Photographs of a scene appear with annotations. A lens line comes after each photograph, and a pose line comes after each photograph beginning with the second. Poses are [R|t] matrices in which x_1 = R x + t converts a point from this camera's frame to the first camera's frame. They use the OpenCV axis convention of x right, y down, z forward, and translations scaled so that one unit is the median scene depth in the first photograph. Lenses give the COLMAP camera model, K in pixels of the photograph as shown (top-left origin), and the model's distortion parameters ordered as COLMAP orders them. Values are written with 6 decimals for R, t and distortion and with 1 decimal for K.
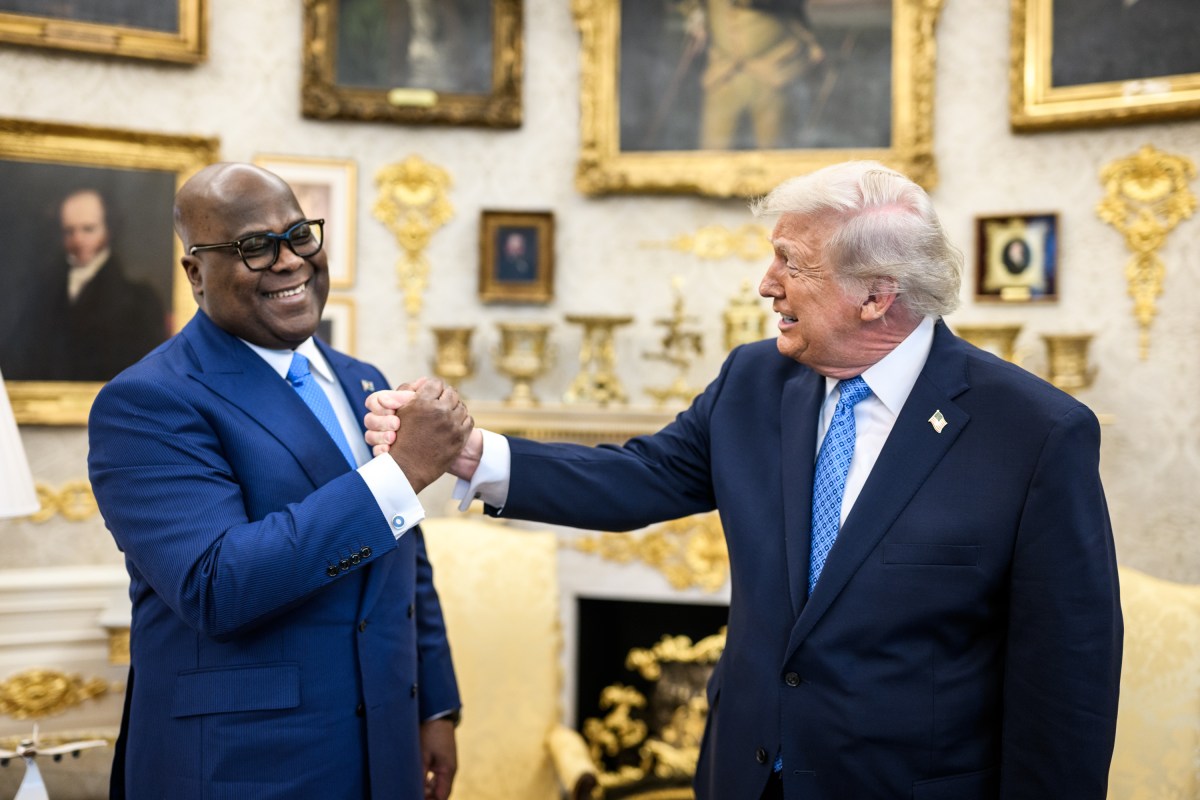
lens RADIAL K [[1178.2, 0, 581.4], [0, 1178.2, 393.2], [0, 0, 1]] dist [-0.003444, -0.006336]
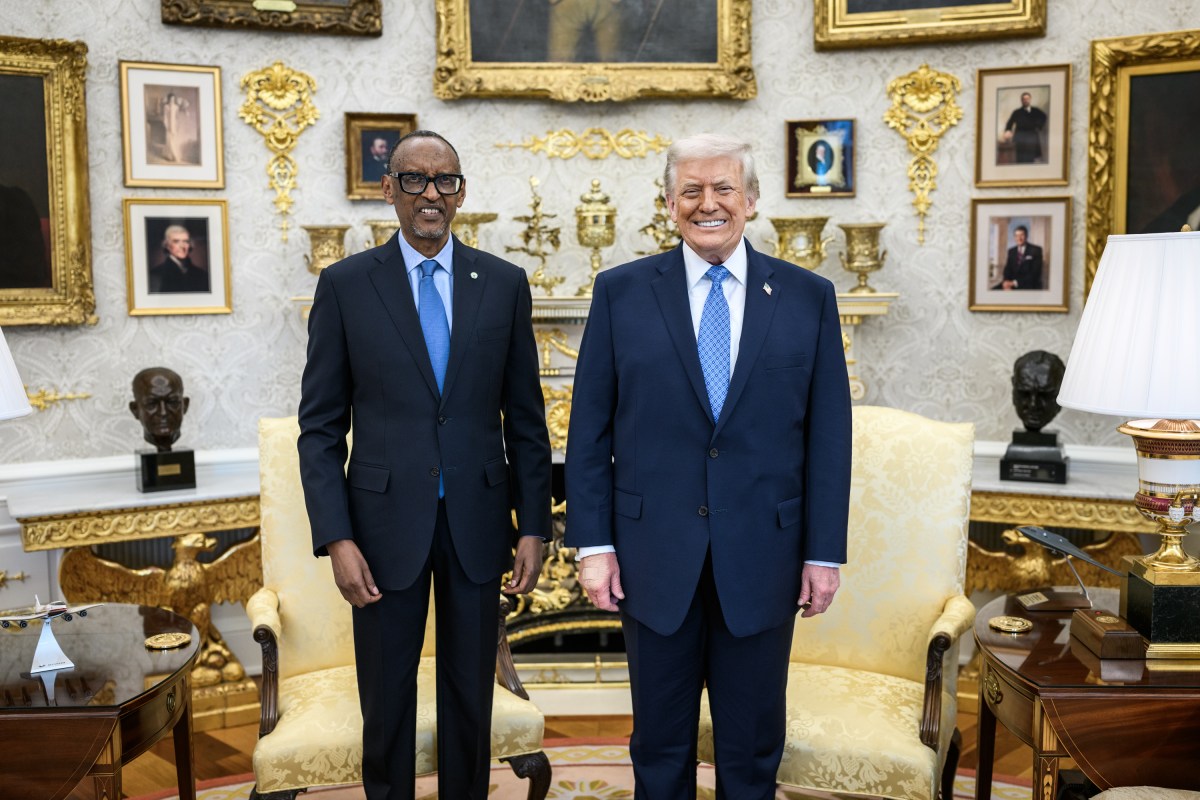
lens RADIAL K [[1224.0, 0, 643.6], [0, 1224.0, 374.7], [0, 0, 1]] dist [-0.001934, 0.001432]
pose [[0.976181, -0.044130, 0.212423, -0.071960], [0.024242, 0.995150, 0.095335, -0.020550], [-0.215600, -0.087915, 0.972516, -0.168773]]
